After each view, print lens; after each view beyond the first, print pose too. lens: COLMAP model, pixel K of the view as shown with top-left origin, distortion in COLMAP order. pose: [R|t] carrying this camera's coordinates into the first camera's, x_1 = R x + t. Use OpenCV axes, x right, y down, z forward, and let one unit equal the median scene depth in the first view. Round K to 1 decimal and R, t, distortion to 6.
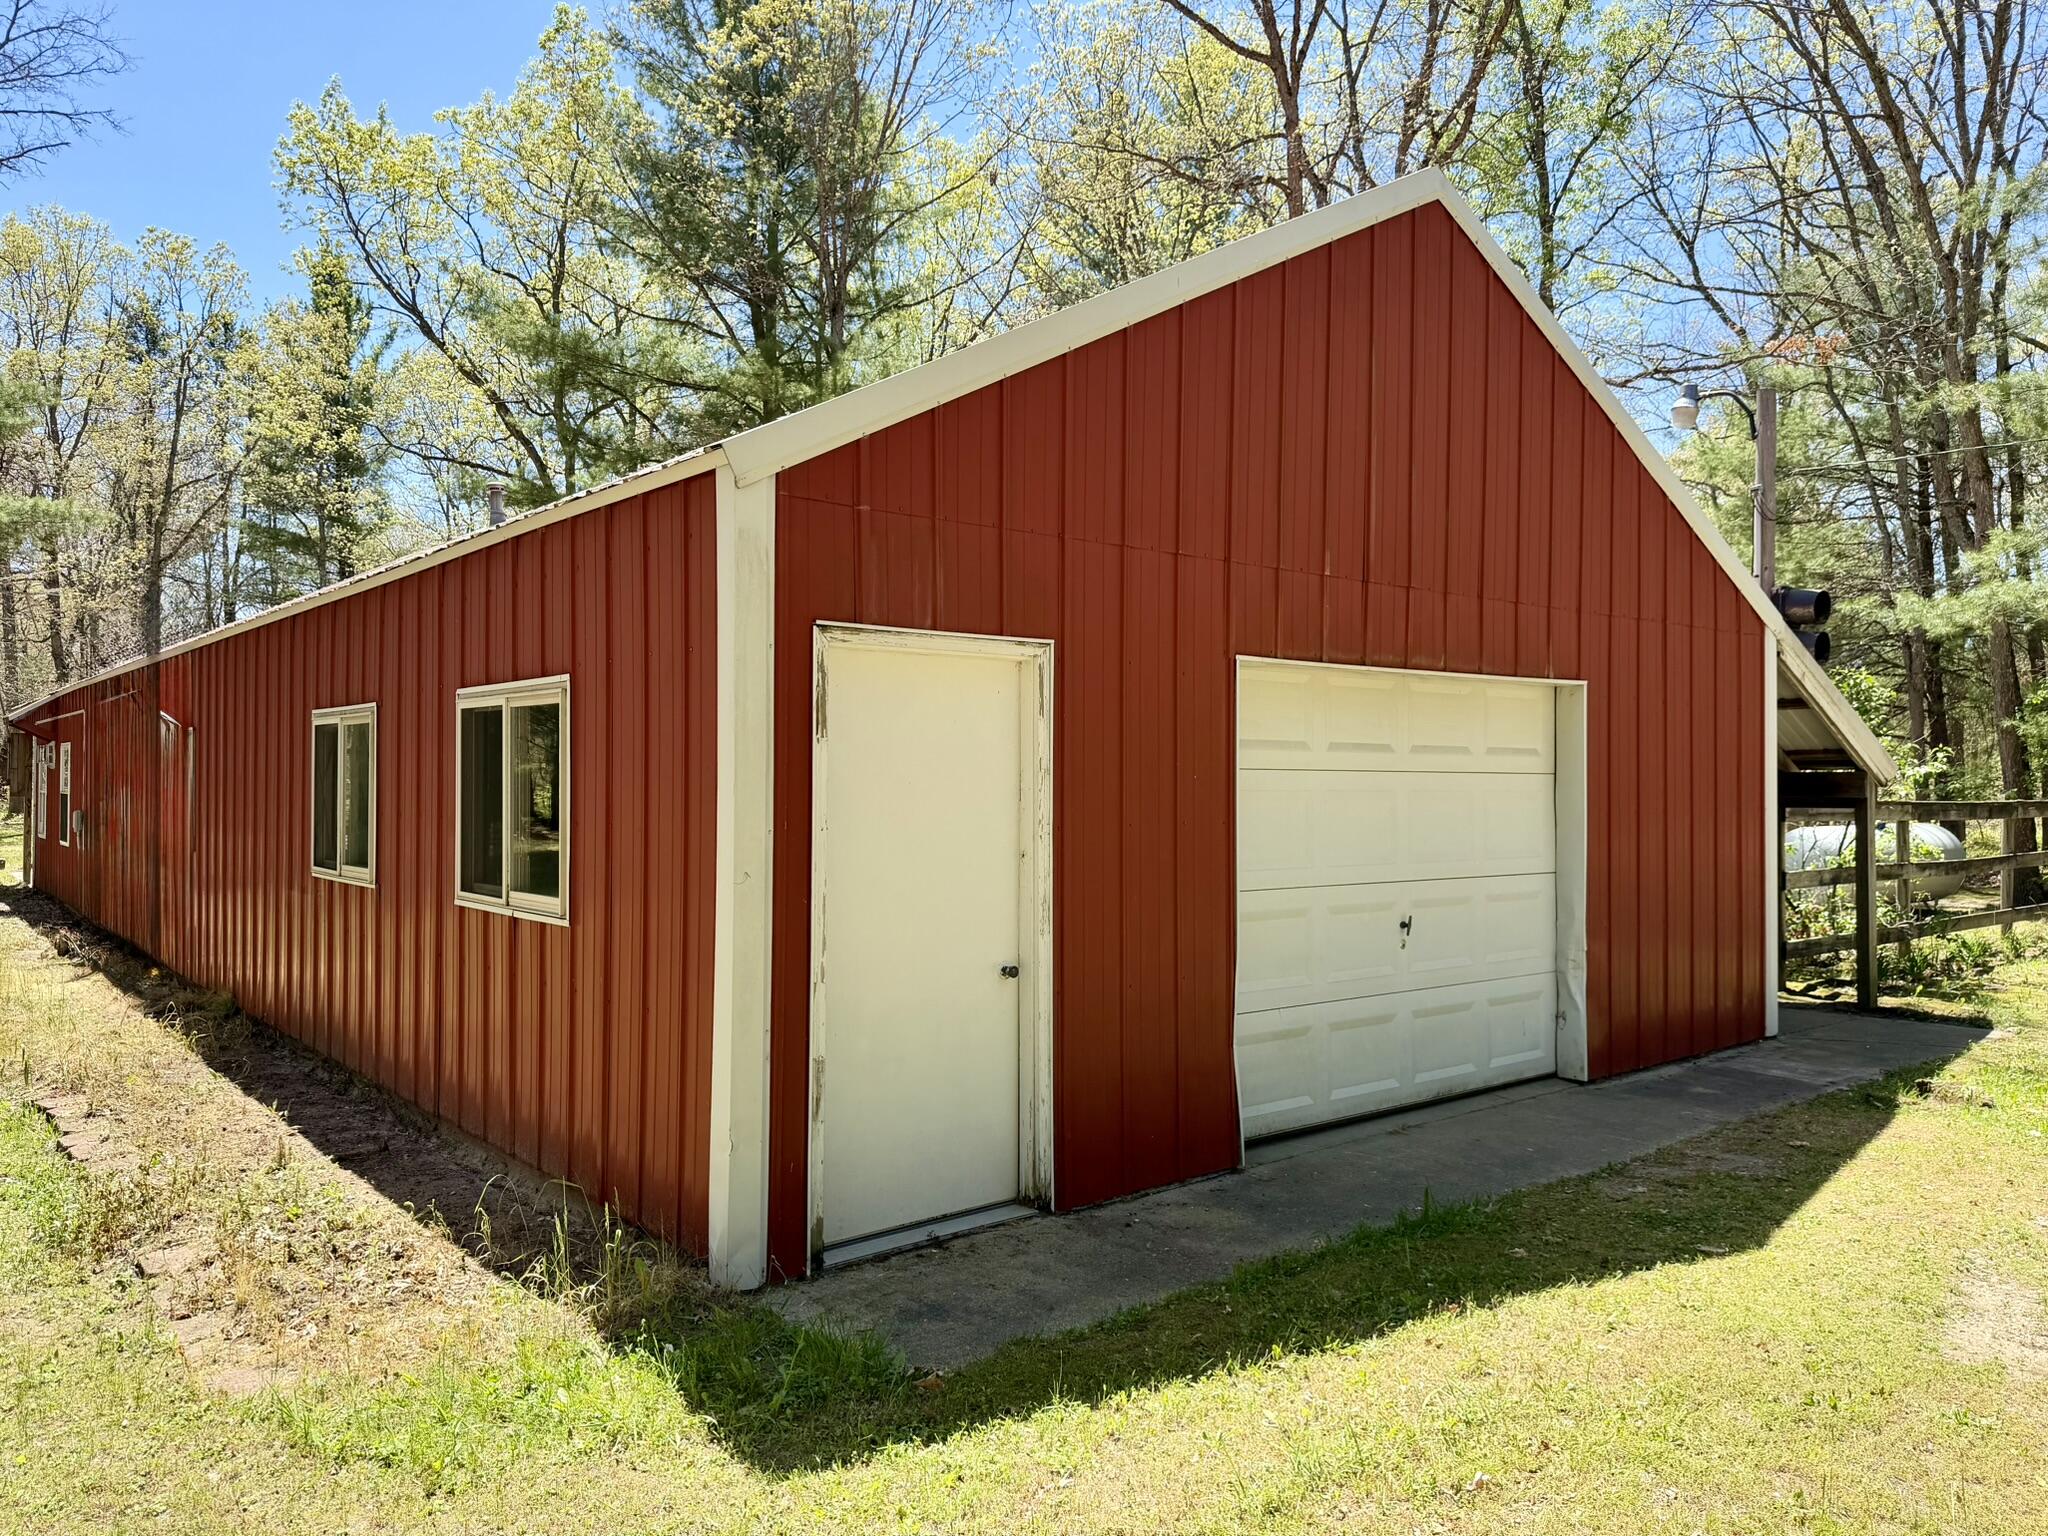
lens RADIAL K [[1427.0, 0, 1021.3], [0, 1427.0, 776.9], [0, 0, 1]] dist [0.146352, -0.202084]
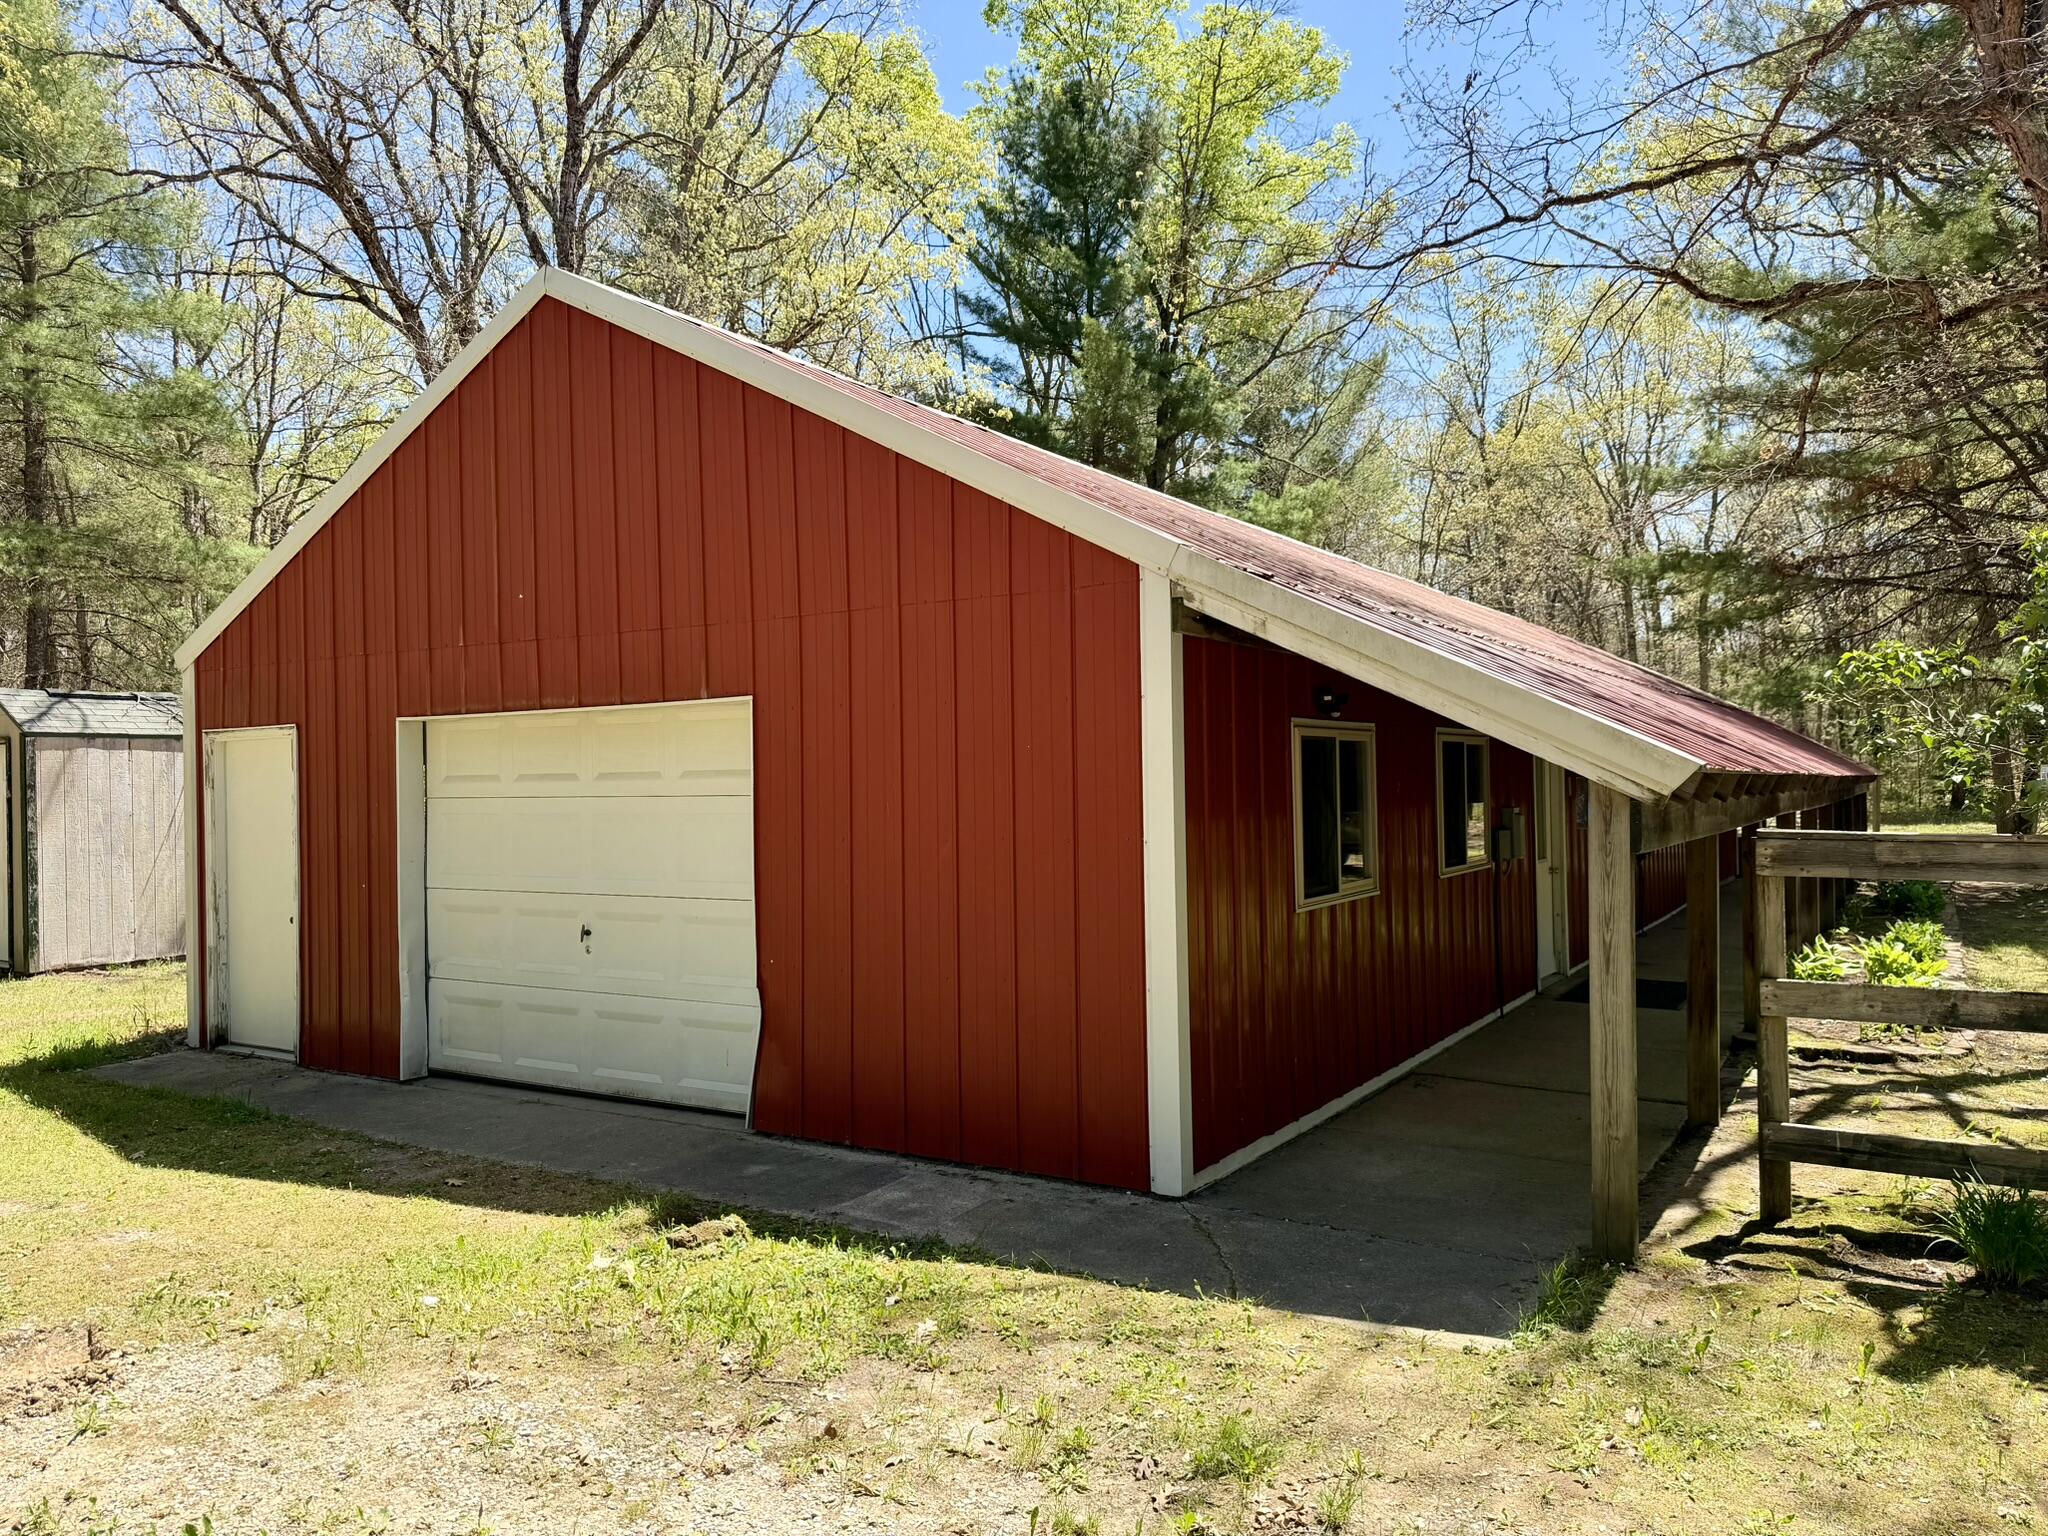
lens RADIAL K [[1427.0, 0, 1021.3], [0, 1427.0, 776.9], [0, 0, 1]] dist [0.146352, -0.202084]
pose [[0.312373, -0.005743, -0.949942, 1.431135], [0.023463, 0.999723, 0.001672, -0.013084], [0.949670, -0.022811, 0.312422, 0.960619]]
